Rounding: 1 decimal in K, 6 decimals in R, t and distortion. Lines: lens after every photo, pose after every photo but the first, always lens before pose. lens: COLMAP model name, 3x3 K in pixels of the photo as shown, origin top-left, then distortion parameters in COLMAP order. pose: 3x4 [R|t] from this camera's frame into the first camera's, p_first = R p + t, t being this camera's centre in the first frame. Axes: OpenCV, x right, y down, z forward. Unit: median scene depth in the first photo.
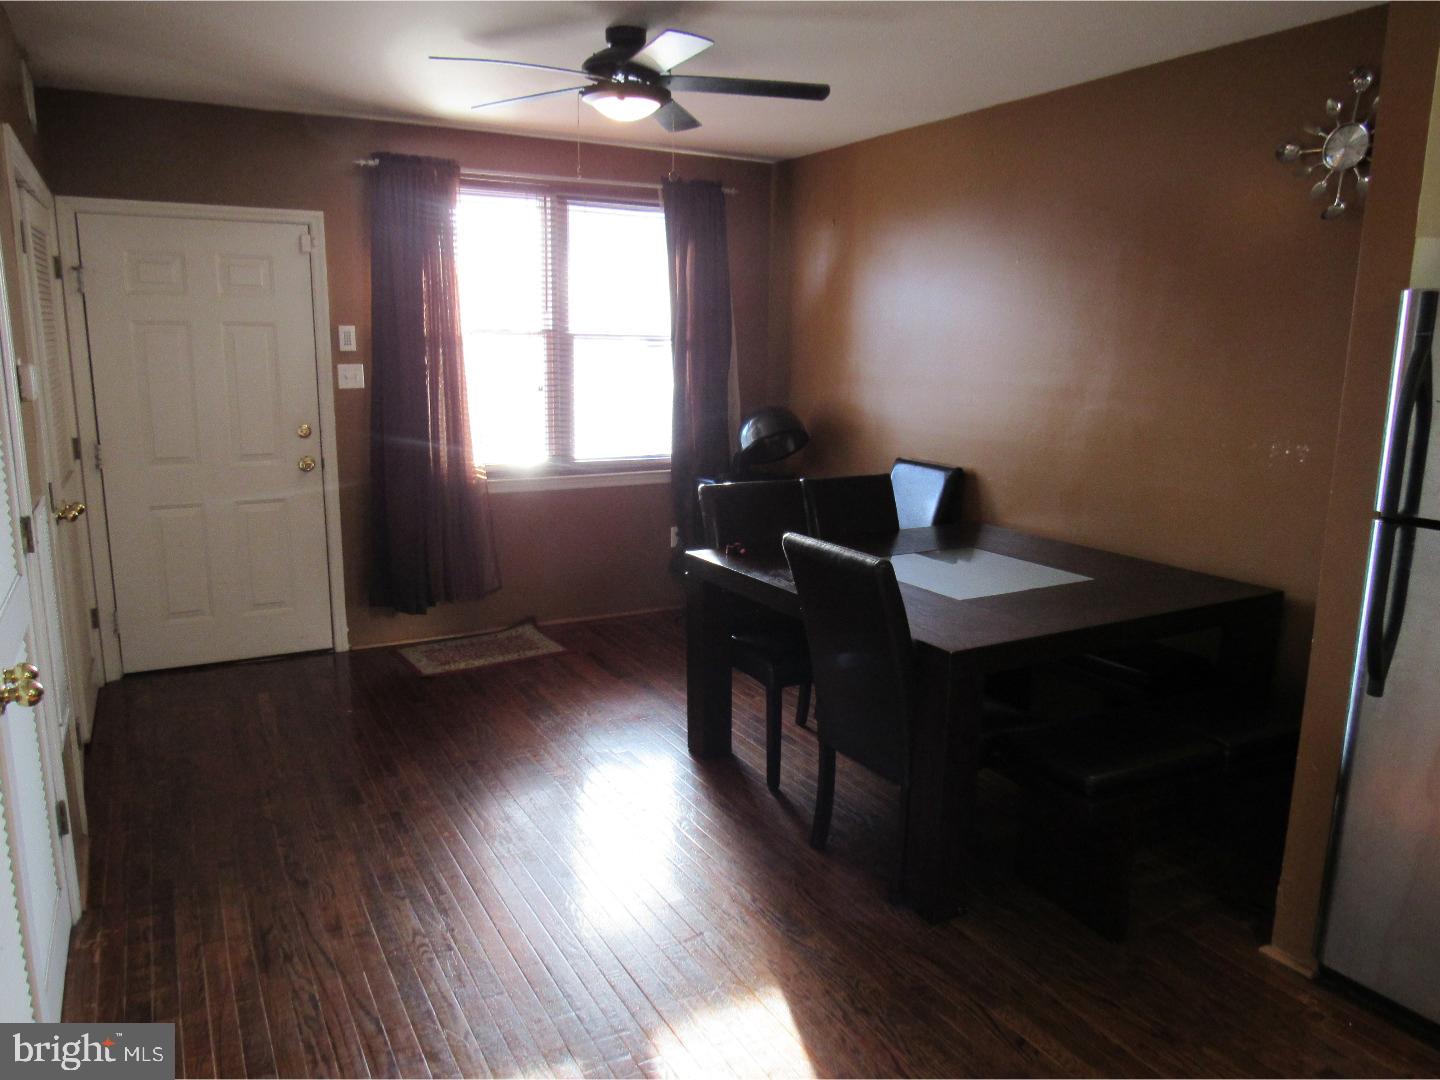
lens RADIAL K [[1019.3, 0, 717.4], [0, 1019.3, 536.7], [0, 0, 1]] dist [-0.033249, 0.003539]
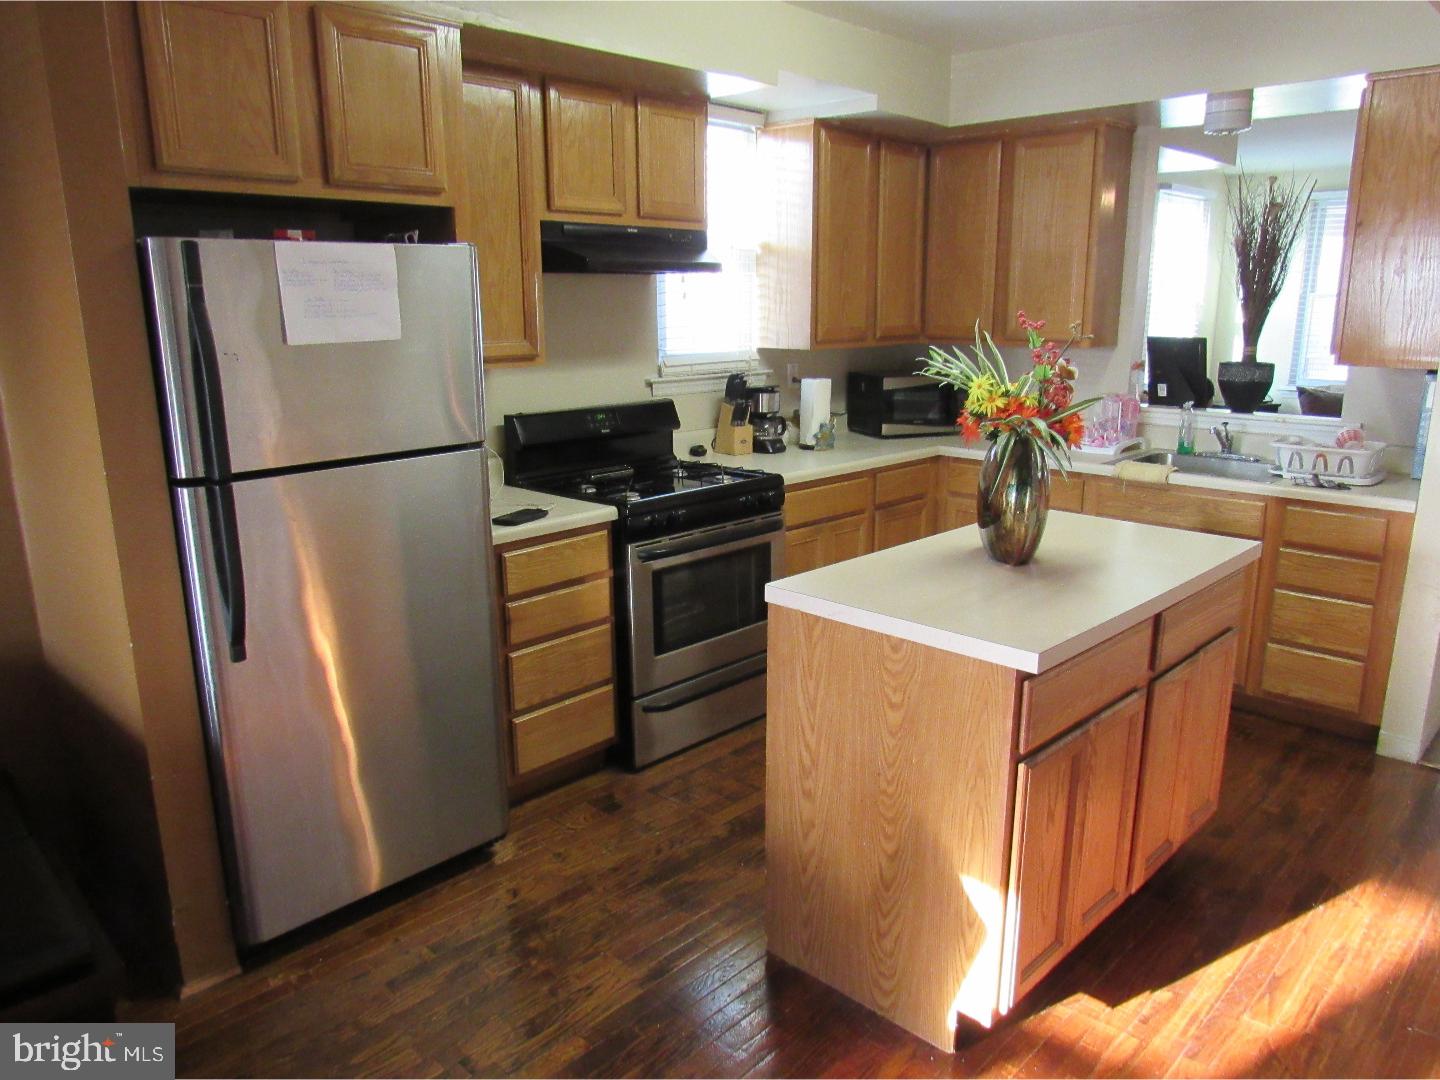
lens RADIAL K [[1019.3, 0, 725.1], [0, 1019.3, 541.7], [0, 0, 1]] dist [-0.033249, 0.003539]
pose [[-0.302235, -0.232189, 0.924523, -0.161115], [0.187230, 0.936528, 0.296412, -0.066454], [-0.934665, 0.262684, -0.239578, 0.331321]]
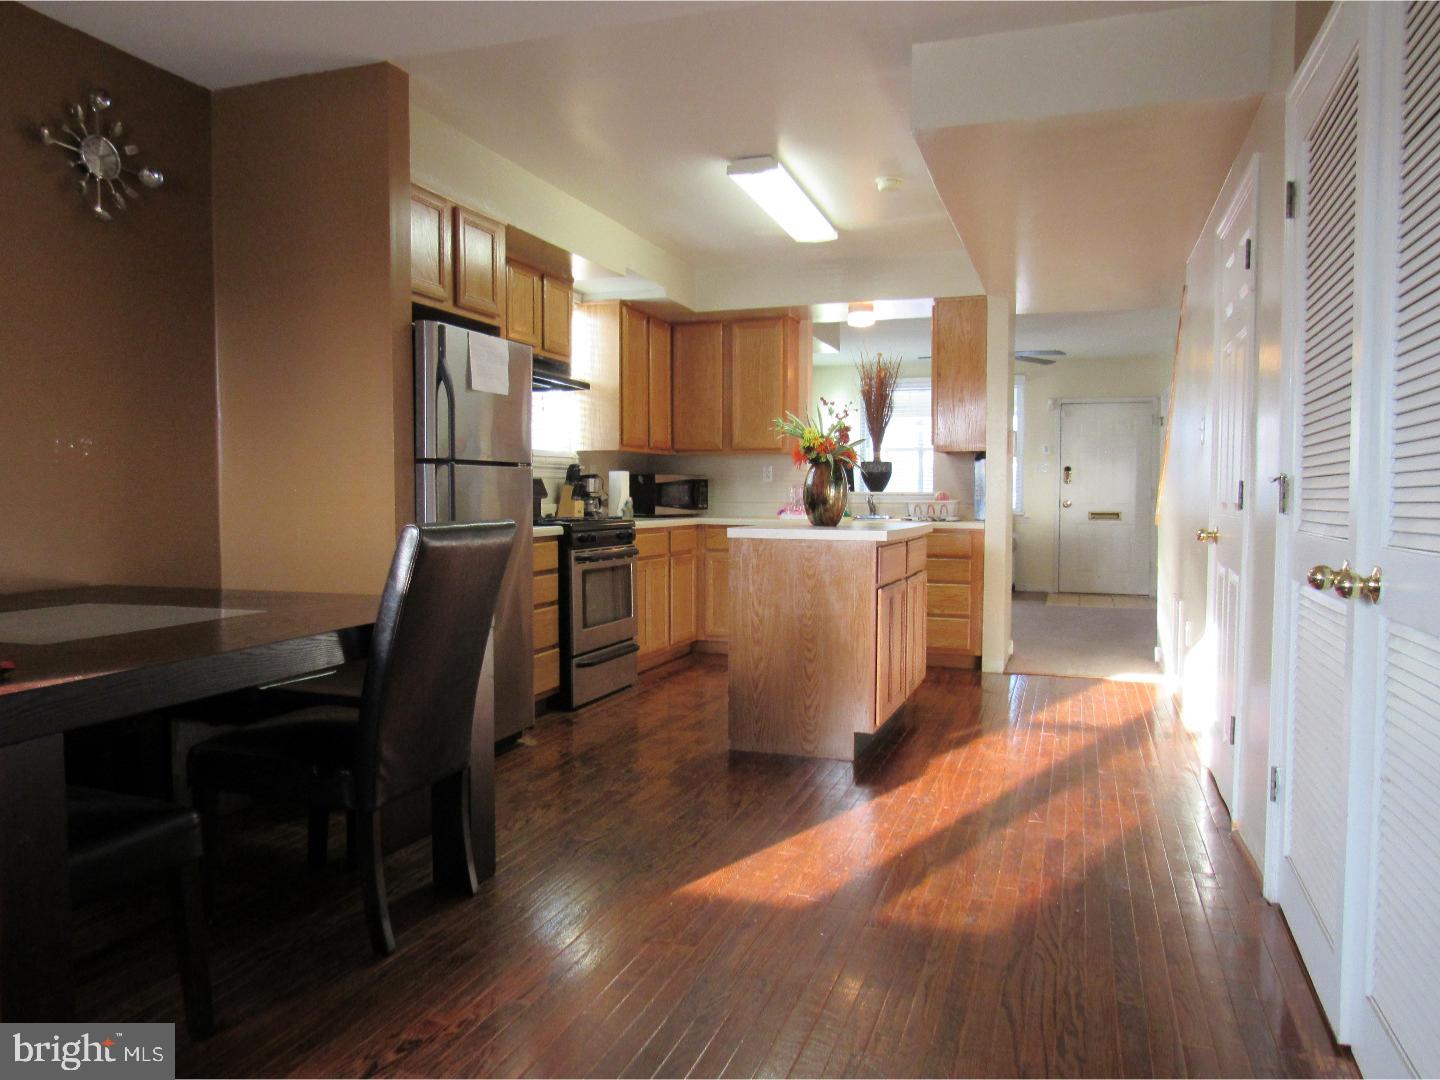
lens RADIAL K [[1019.3, 0, 716.8], [0, 1019.3, 542.9], [0, 0, 1]] dist [-0.033249, 0.003539]
pose [[-0.669261, -0.048703, 0.741429, -0.363887], [0.135478, 0.973124, 0.186214, -0.056848], [-0.730572, 0.225073, -0.644676, 0.750338]]
